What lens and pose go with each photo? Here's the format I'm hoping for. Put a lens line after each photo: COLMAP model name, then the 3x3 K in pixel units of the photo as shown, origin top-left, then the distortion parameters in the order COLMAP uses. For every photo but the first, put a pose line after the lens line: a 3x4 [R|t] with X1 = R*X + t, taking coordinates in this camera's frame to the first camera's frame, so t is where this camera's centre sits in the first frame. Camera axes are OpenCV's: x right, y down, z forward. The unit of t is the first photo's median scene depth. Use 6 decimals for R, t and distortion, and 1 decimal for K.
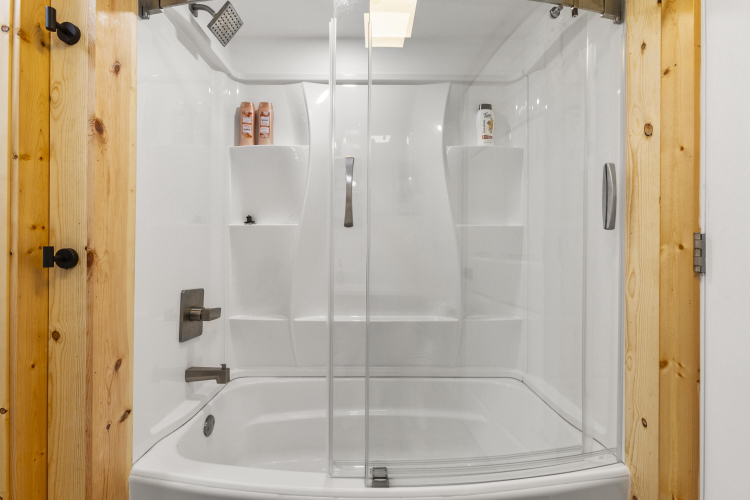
lens RADIAL K [[344.3, 0, 375.9], [0, 344.3, 247.2], [0, 0, 1]] dist [-0.008023, 0.003631]
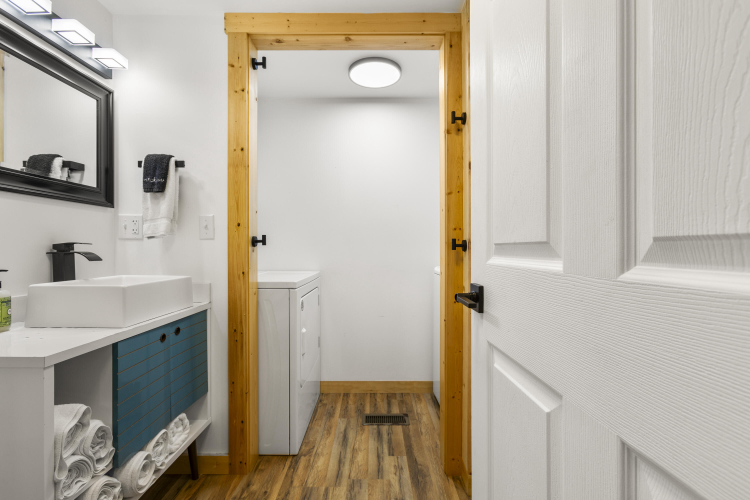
lens RADIAL K [[344.3, 0, 378.2], [0, 344.3, 247.3], [0, 0, 1]] dist [-0.008023, 0.003631]
pose [[0.005779, -0.007105, -0.999958, 0.824690], [0.003389, 0.999969, -0.007086, 0.051457], [0.999978, -0.003348, 0.005802, 0.513605]]
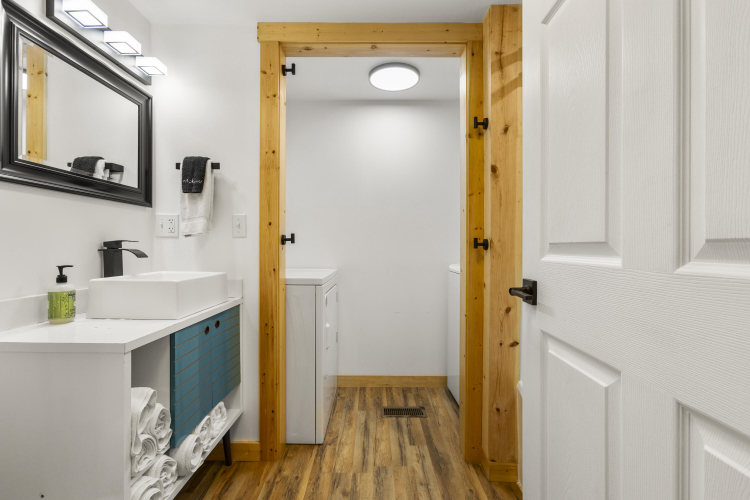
lens RADIAL K [[344.3, 0, 376.3], [0, 344.3, 246.5], [0, 0, 1]] dist [-0.008023, 0.003631]
pose [[0.000172, -0.005319, -0.999986, 0.911129], [-0.001216, 0.999985, -0.005320, 0.051955], [0.999999, 0.001217, 0.000166, 0.383439]]
